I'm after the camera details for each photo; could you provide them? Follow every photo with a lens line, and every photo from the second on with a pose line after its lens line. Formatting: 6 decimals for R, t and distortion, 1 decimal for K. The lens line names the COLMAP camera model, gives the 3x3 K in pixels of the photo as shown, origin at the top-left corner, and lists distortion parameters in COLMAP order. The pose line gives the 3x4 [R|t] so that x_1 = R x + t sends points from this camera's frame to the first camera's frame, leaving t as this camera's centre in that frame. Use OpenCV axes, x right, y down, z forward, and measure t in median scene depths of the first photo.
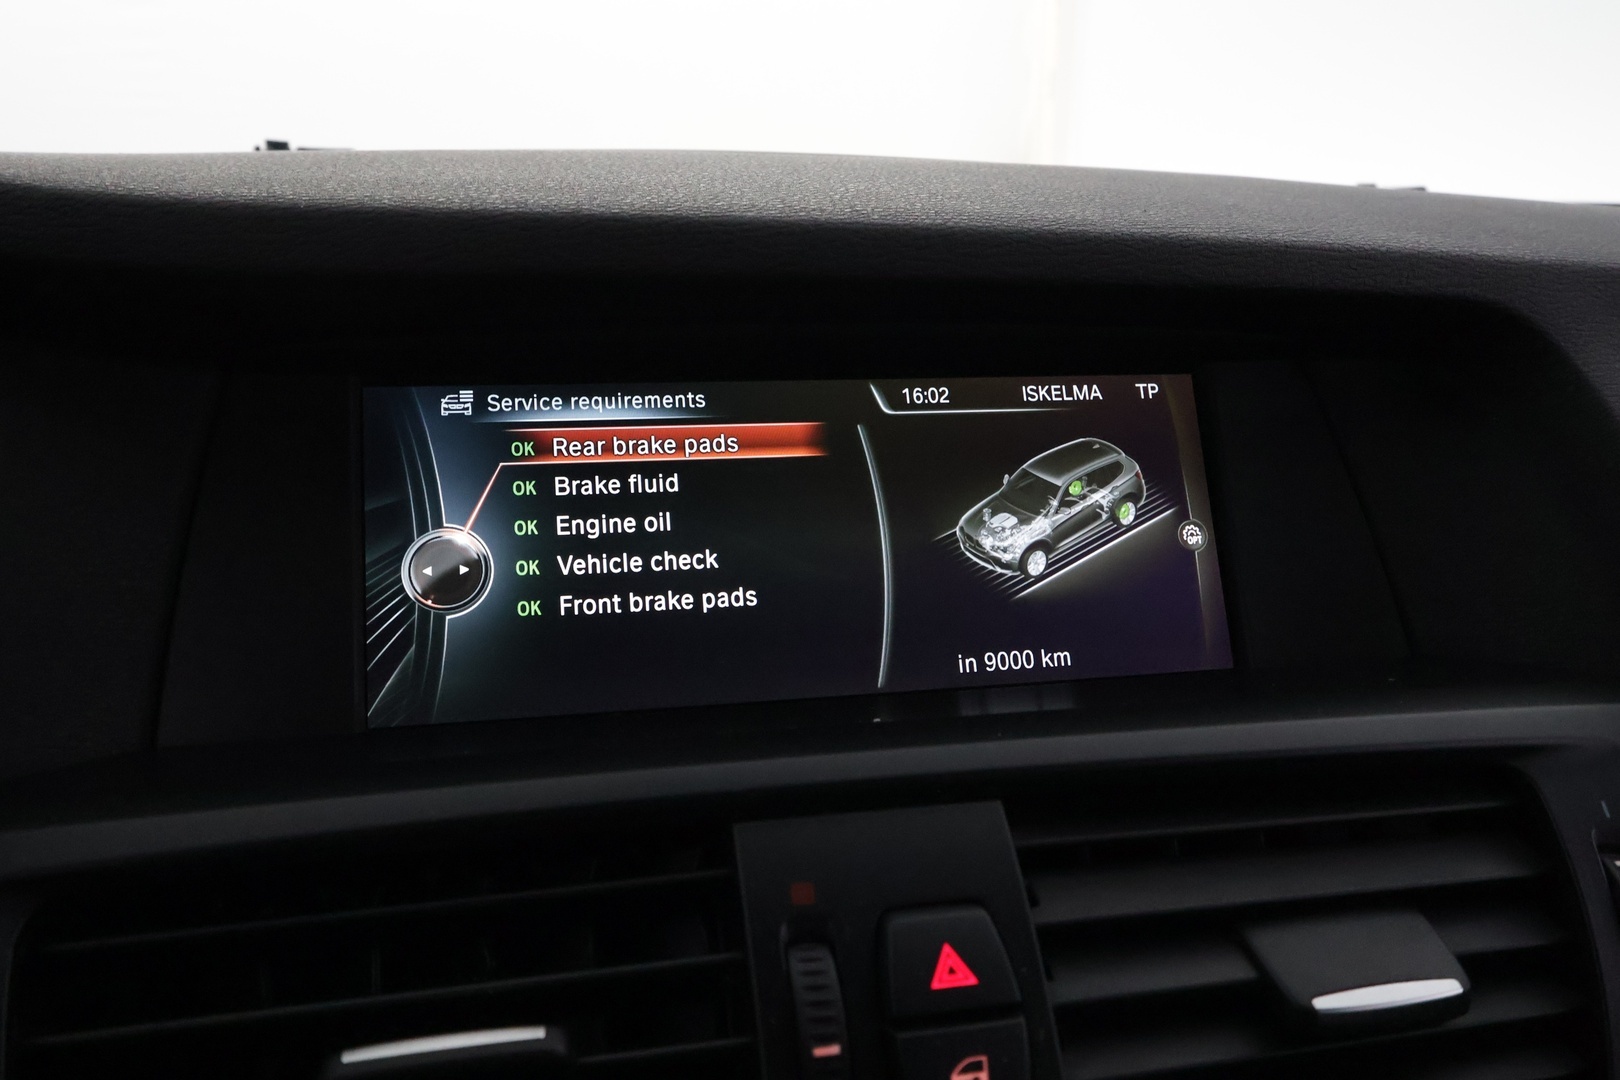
lens RADIAL K [[1291.5, 0, 810.0], [0, 1291.5, 540.0], [0, 0, 1]] dist [0.004066, 0.003701]
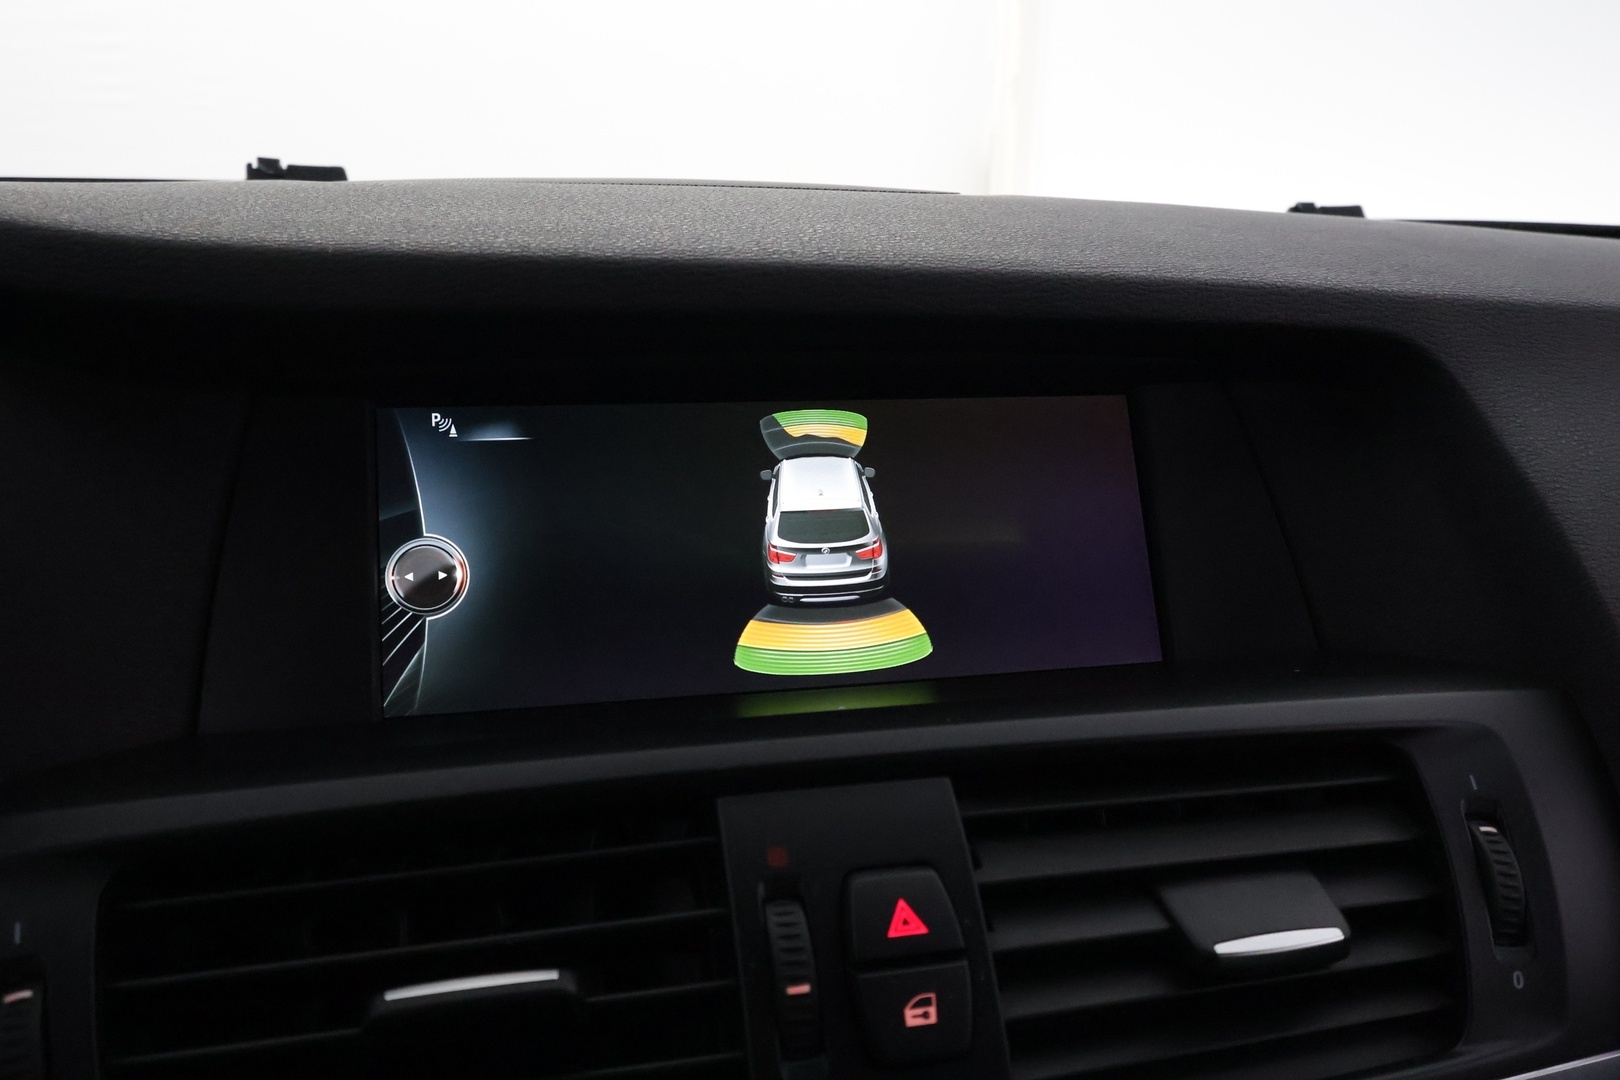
lens RADIAL K [[1273.1, 0, 799.3], [0, 1273.1, 549.1], [0, 0, 1]] dist [-0.002333, 0.003547]
pose [[0.999811, 0.000160, 0.019453, -0.006737], [-0.000474, 0.999870, 0.016141, -0.016819], [-0.019448, -0.016147, 0.999680, -0.110308]]
